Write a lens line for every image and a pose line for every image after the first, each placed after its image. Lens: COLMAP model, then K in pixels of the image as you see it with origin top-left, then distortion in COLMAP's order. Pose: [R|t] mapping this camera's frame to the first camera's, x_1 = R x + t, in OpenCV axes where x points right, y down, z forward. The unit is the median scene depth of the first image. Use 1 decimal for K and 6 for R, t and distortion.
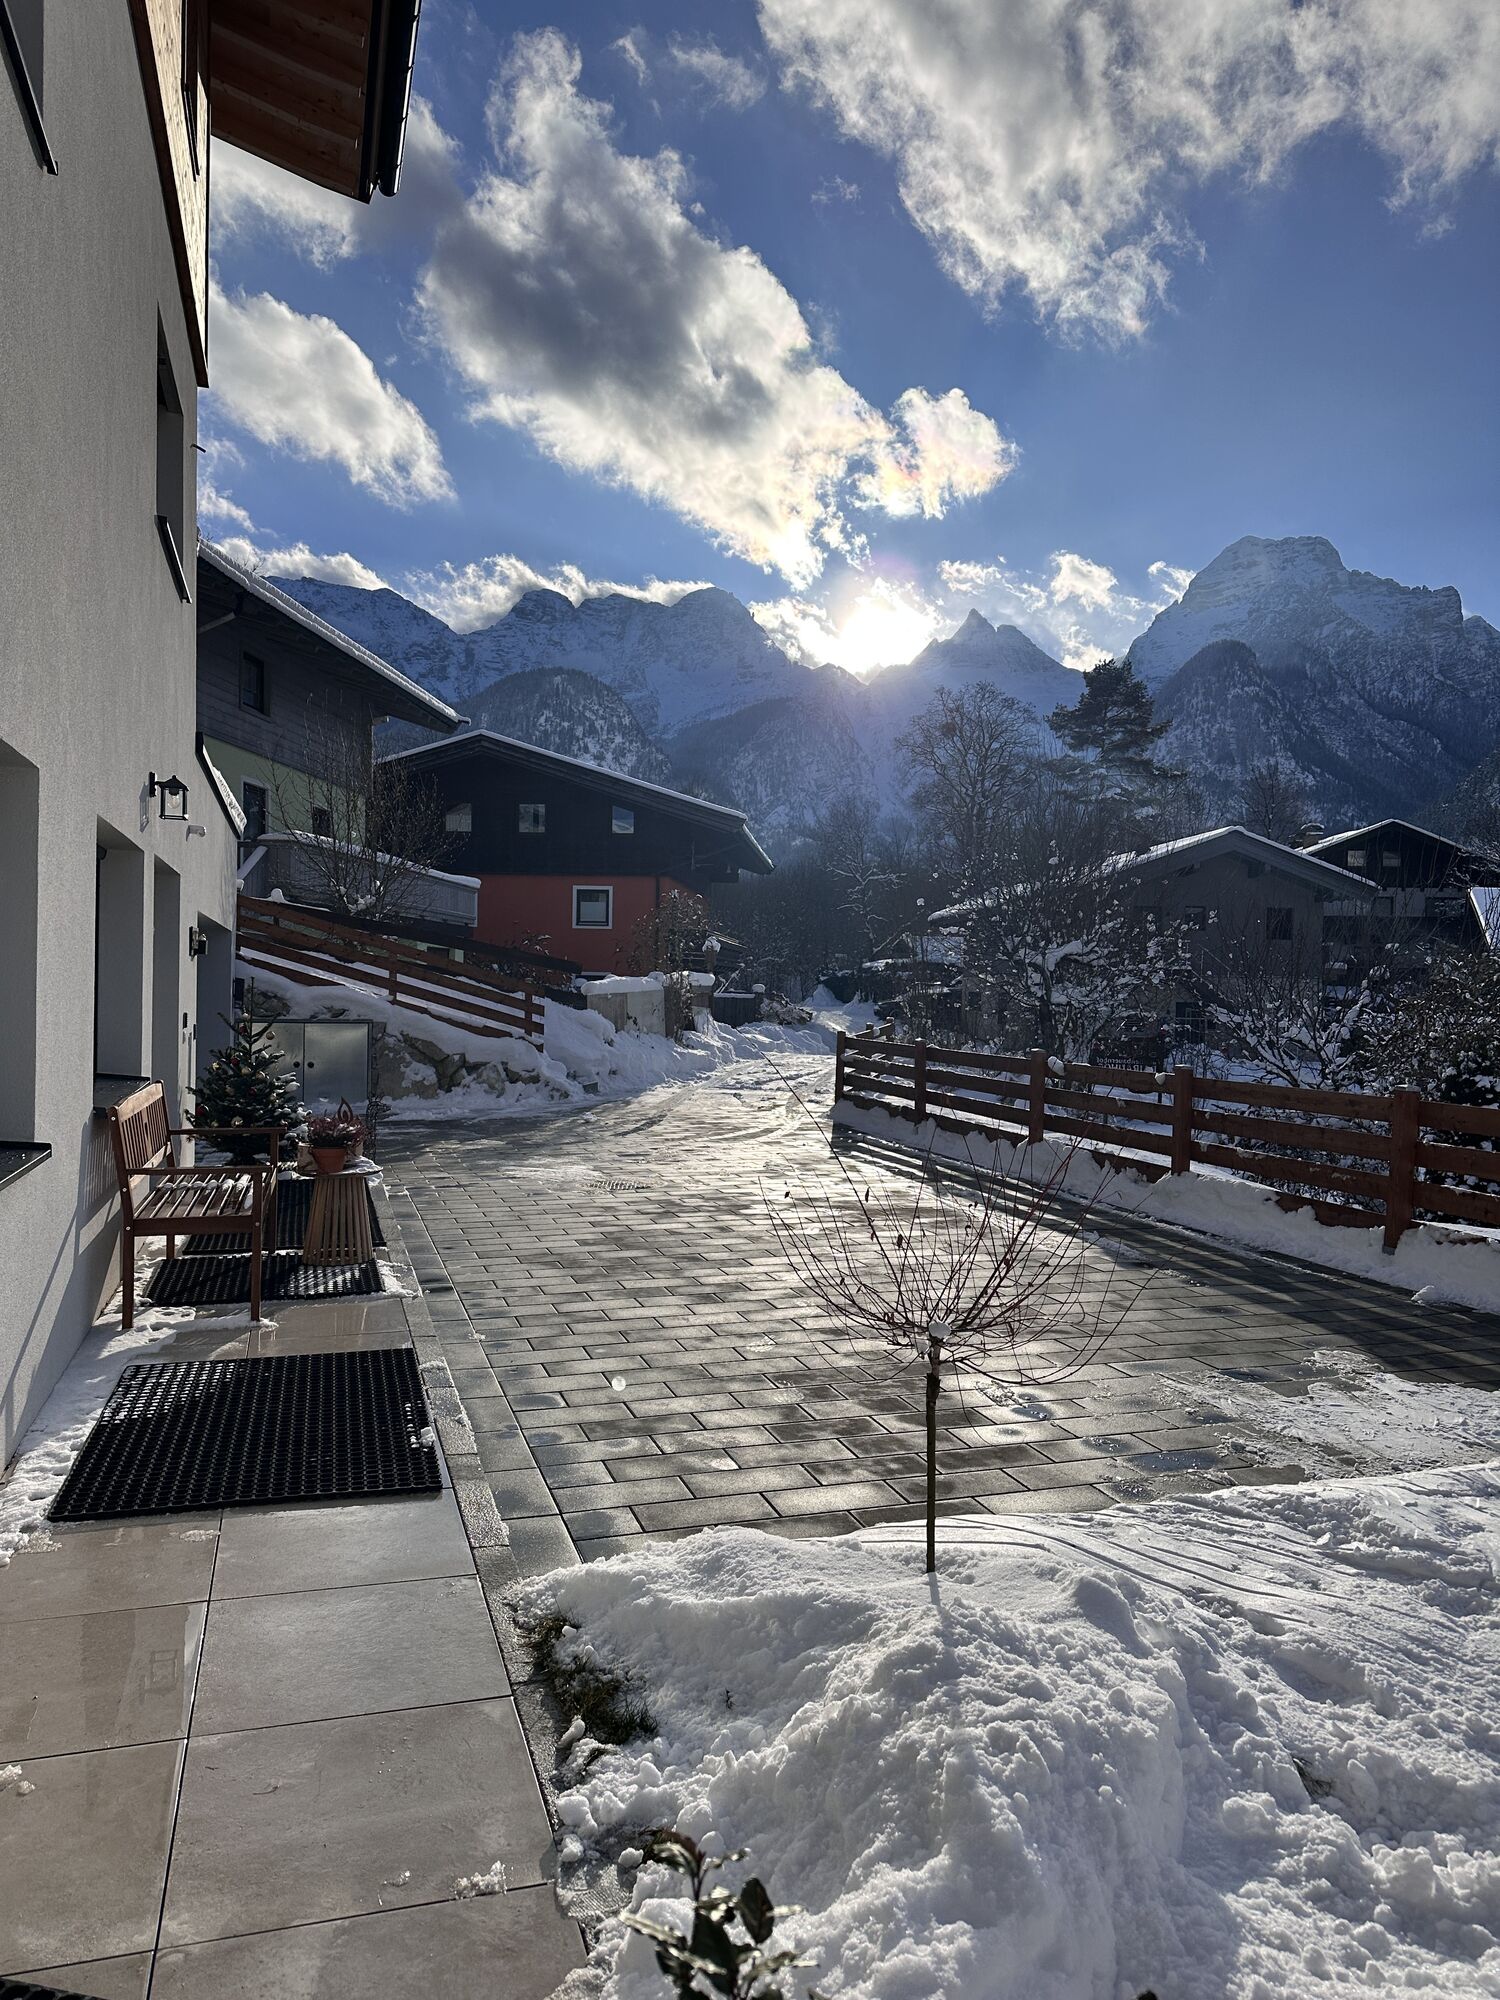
lens RADIAL K [[1392.9, 0, 746.6], [0, 1392.9, 1002.1], [0, 0, 1]] dist [0.104179, -0.000862]
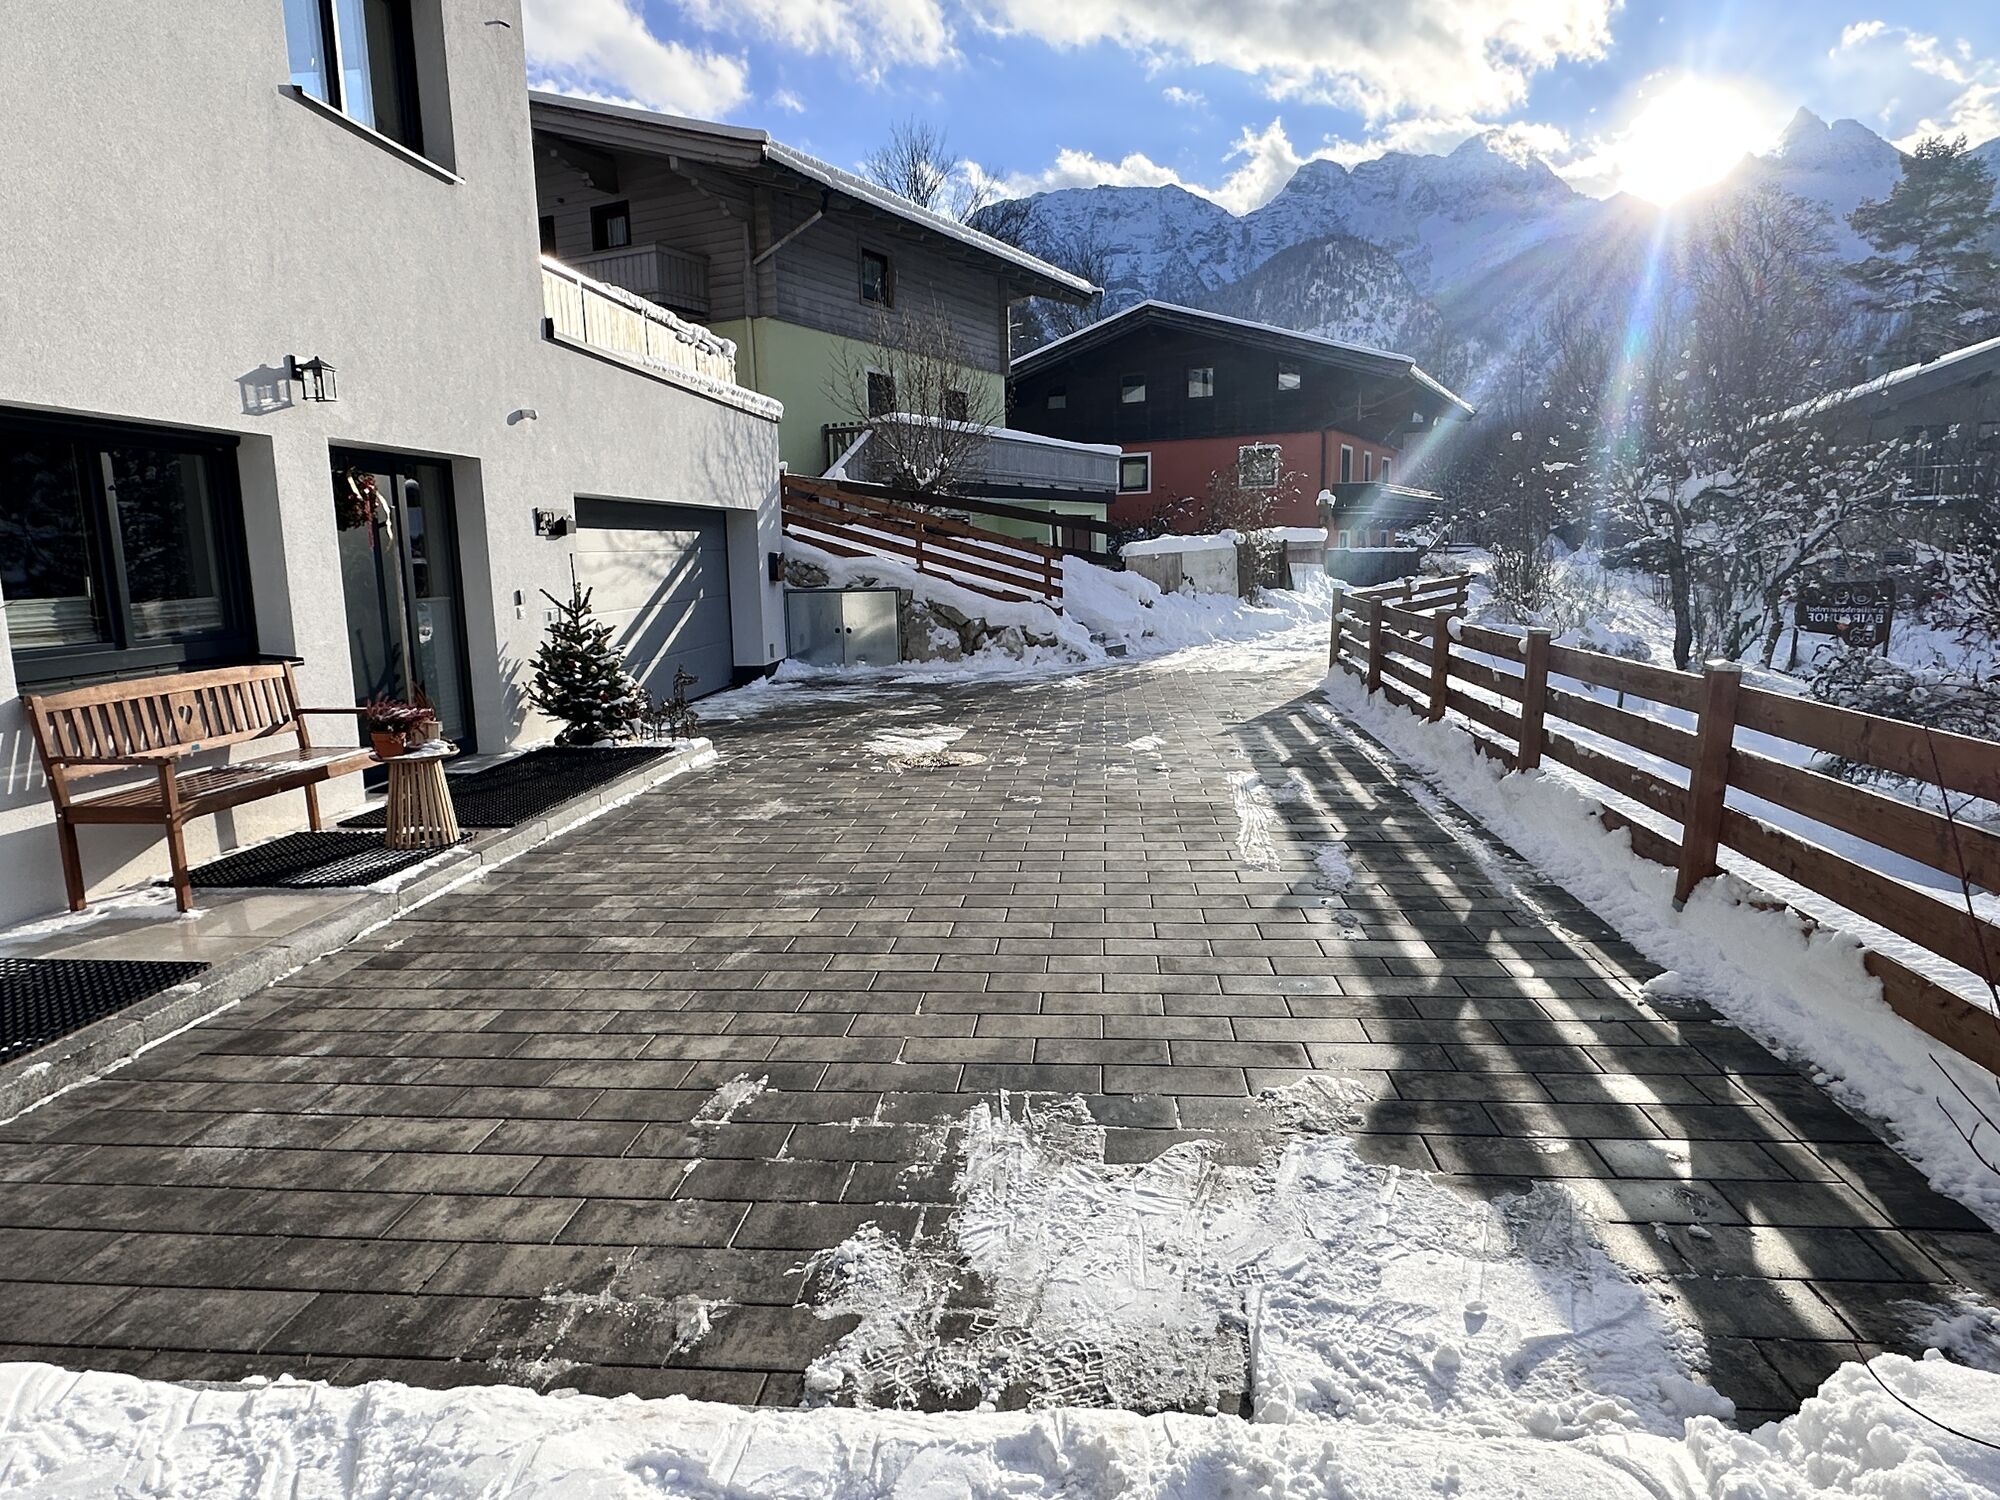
lens RADIAL K [[1241.3, 0, 997.4], [0, 1241.3, 749.7], [0, 0, 1]] dist [0.001474, -0.006341]
pose [[0.917101, 0.026981, -0.397741, 0.160690], [0.032428, 0.989352, 0.141886, 0.002829], [0.397334, -0.143022, 0.906460, 0.144543]]
